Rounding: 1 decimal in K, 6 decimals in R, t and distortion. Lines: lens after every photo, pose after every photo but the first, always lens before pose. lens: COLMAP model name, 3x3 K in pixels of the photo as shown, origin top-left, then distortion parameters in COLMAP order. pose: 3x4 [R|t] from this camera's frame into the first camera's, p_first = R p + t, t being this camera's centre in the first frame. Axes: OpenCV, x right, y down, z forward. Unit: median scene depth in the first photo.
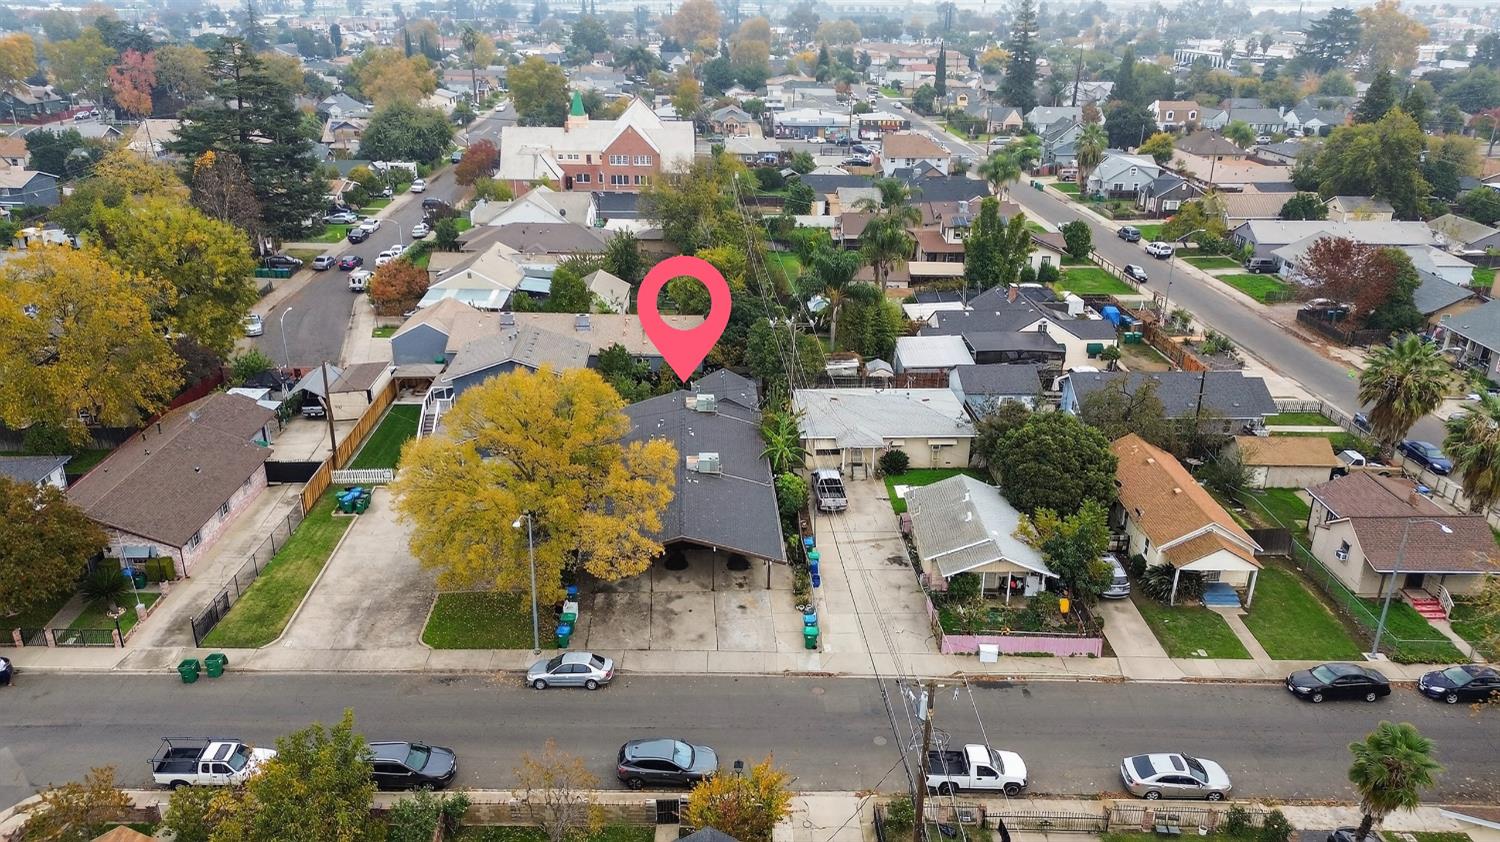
lens RADIAL K [[1053.4, 0, 750.0], [0, 1053.4, 421.0], [0, 0, 1]] dist [0.076809, -0.066632]
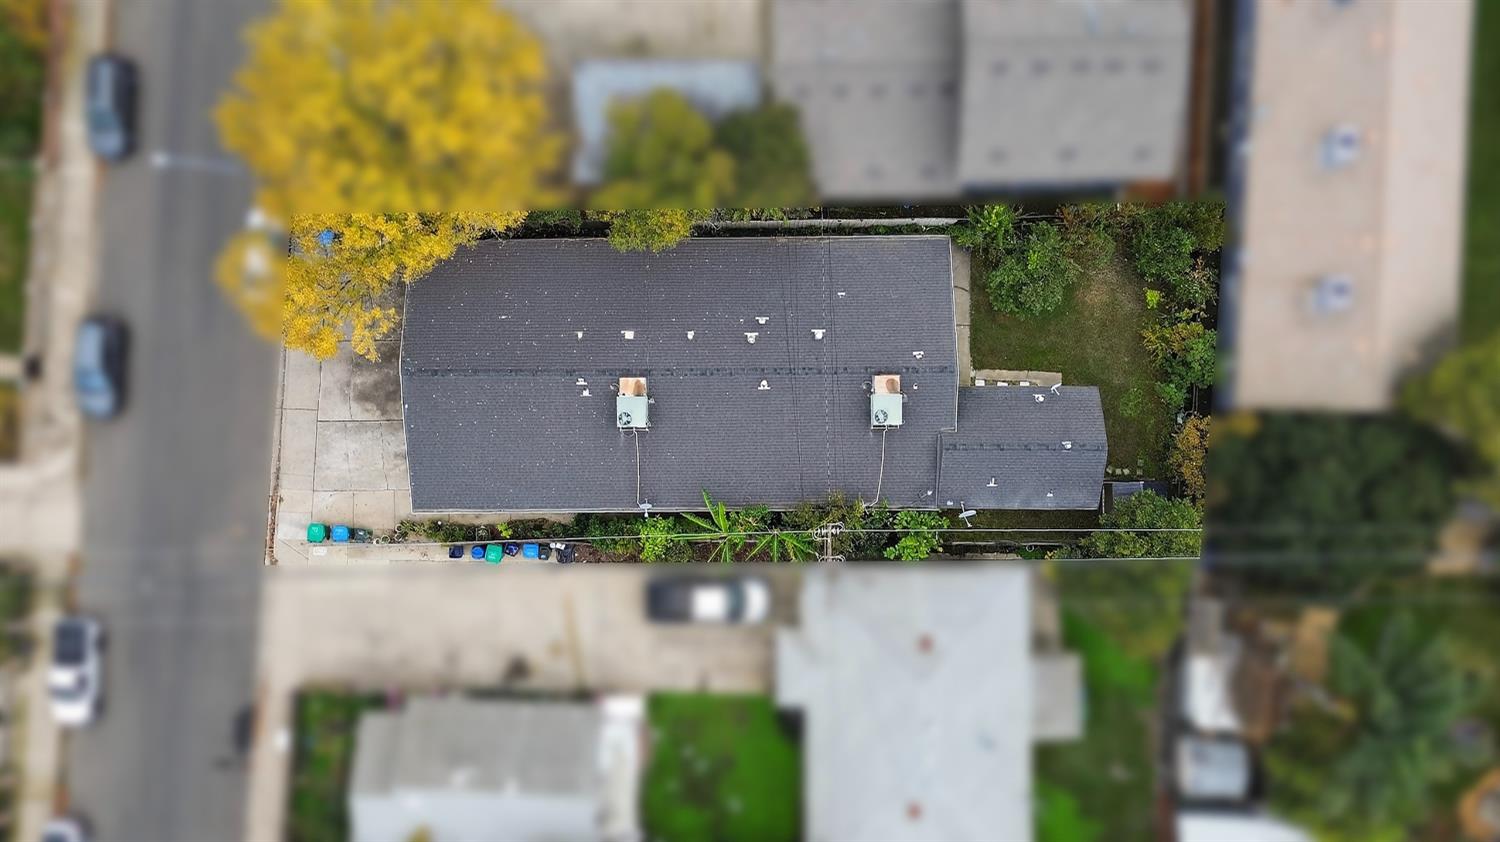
lens RADIAL K [[1053.4, 0, 750.0], [0, 1053.4, 421.0], [0, 0, 1]] dist [0.076809, -0.066632]
pose [[-0.048084, 0.998672, -0.018484, -0.021995], [-0.375461, -0.000923, 0.926838, -0.497986], [0.925590, 0.051506, 0.375006, 0.703961]]
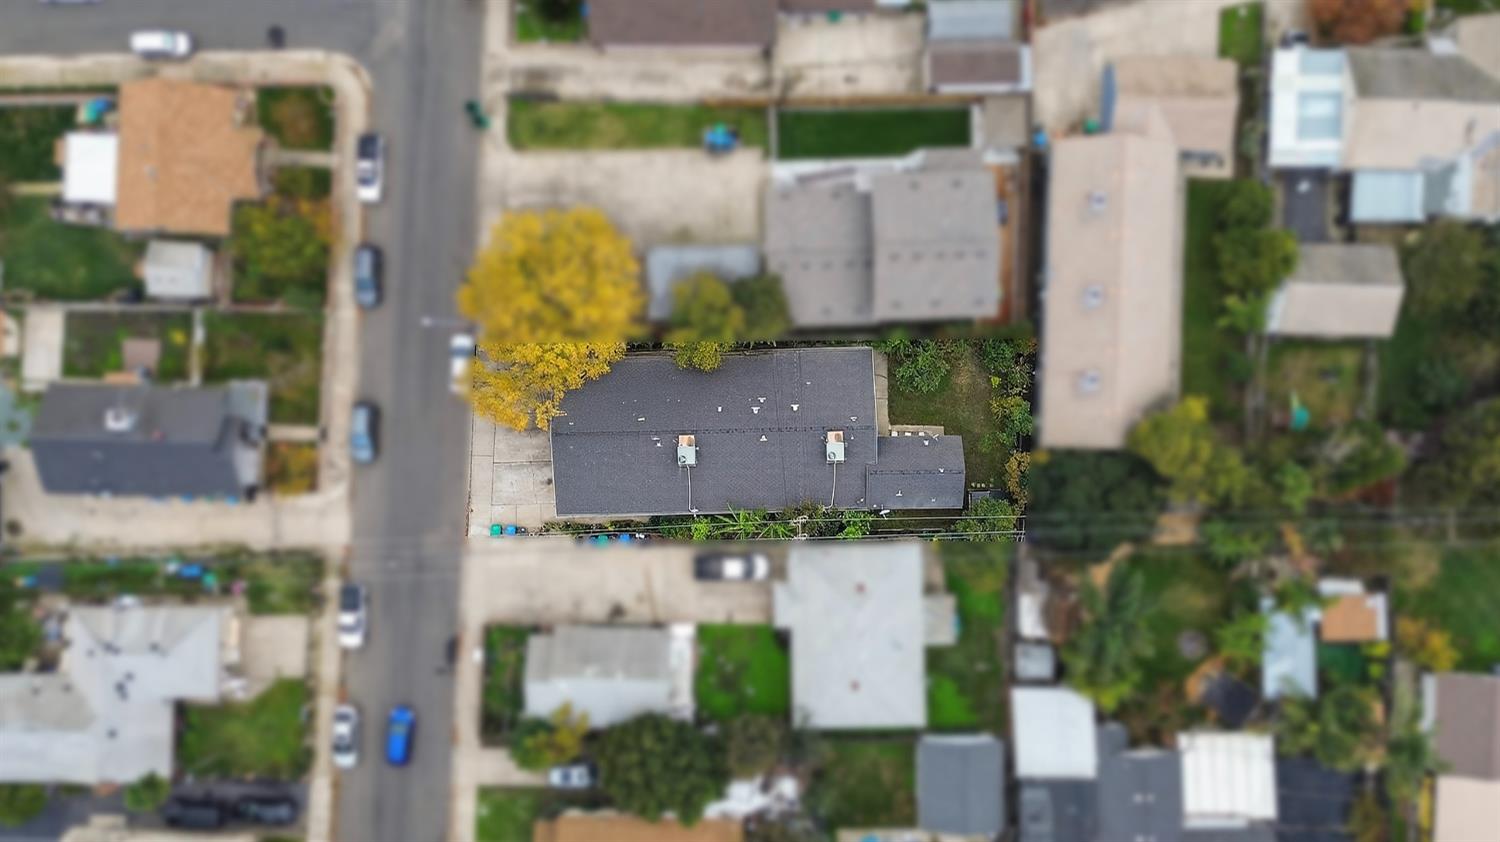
lens RADIAL K [[1053.4, 0, 750.0], [0, 1053.4, 421.0], [0, 0, 1]] dist [0.076809, -0.066632]
pose [[-0.032012, 0.998890, -0.034562, -0.033809], [-0.372995, 0.020142, 0.927615, -0.858655], [0.927281, 0.042586, 0.371936, 0.554657]]
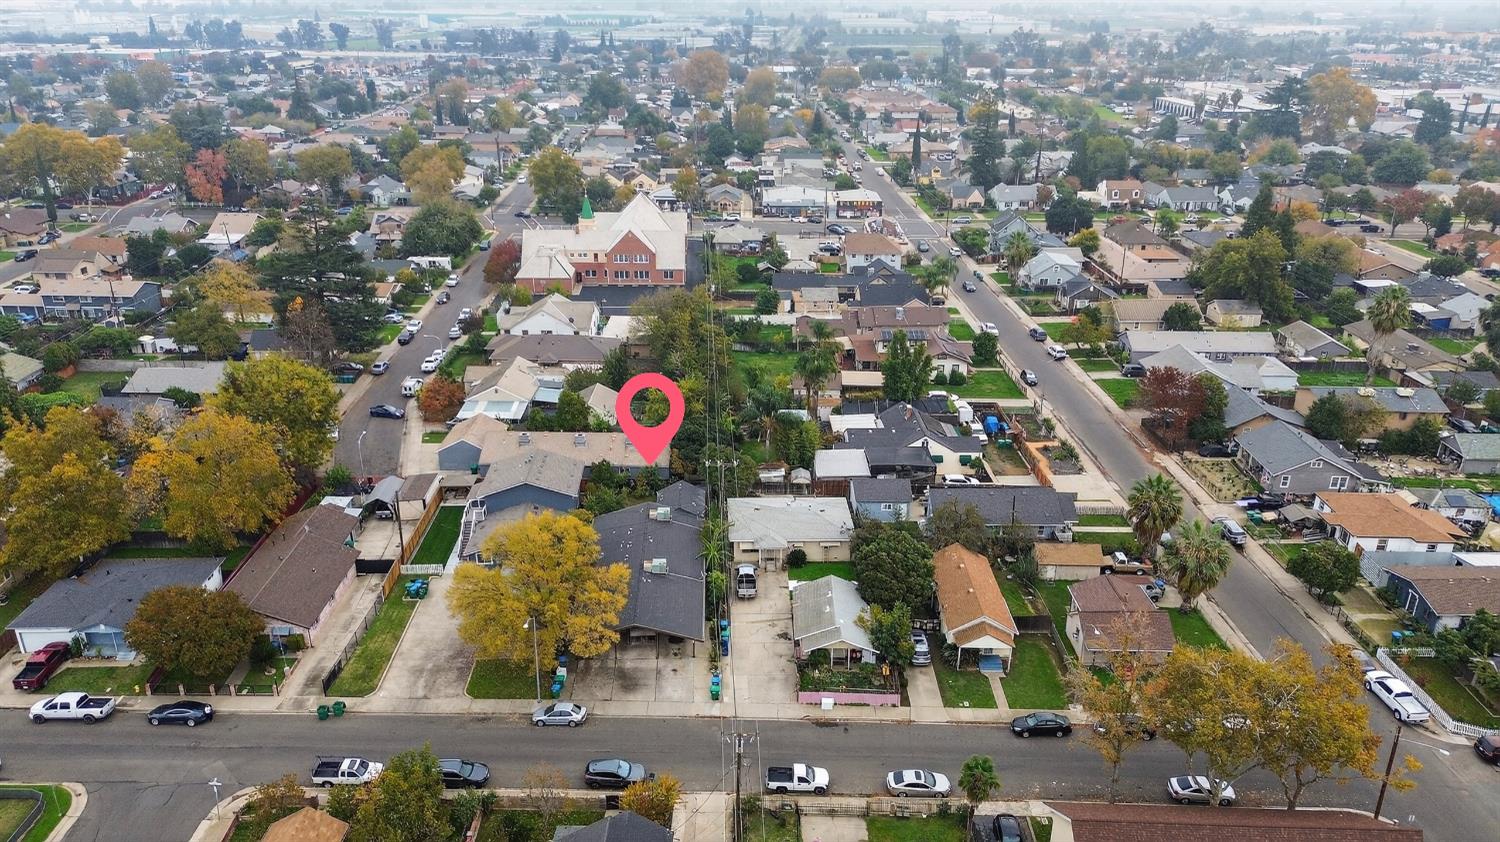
lens RADIAL K [[1053.4, 0, 750.0], [0, 1053.4, 421.0], [0, 0, 1]] dist [0.076809, -0.066632]
pose [[0.999812, 0.003274, -0.019128, 0.097064], [-0.003331, 0.999990, -0.002968, -0.134256], [0.019119, 0.003031, 0.999813, -0.393066]]
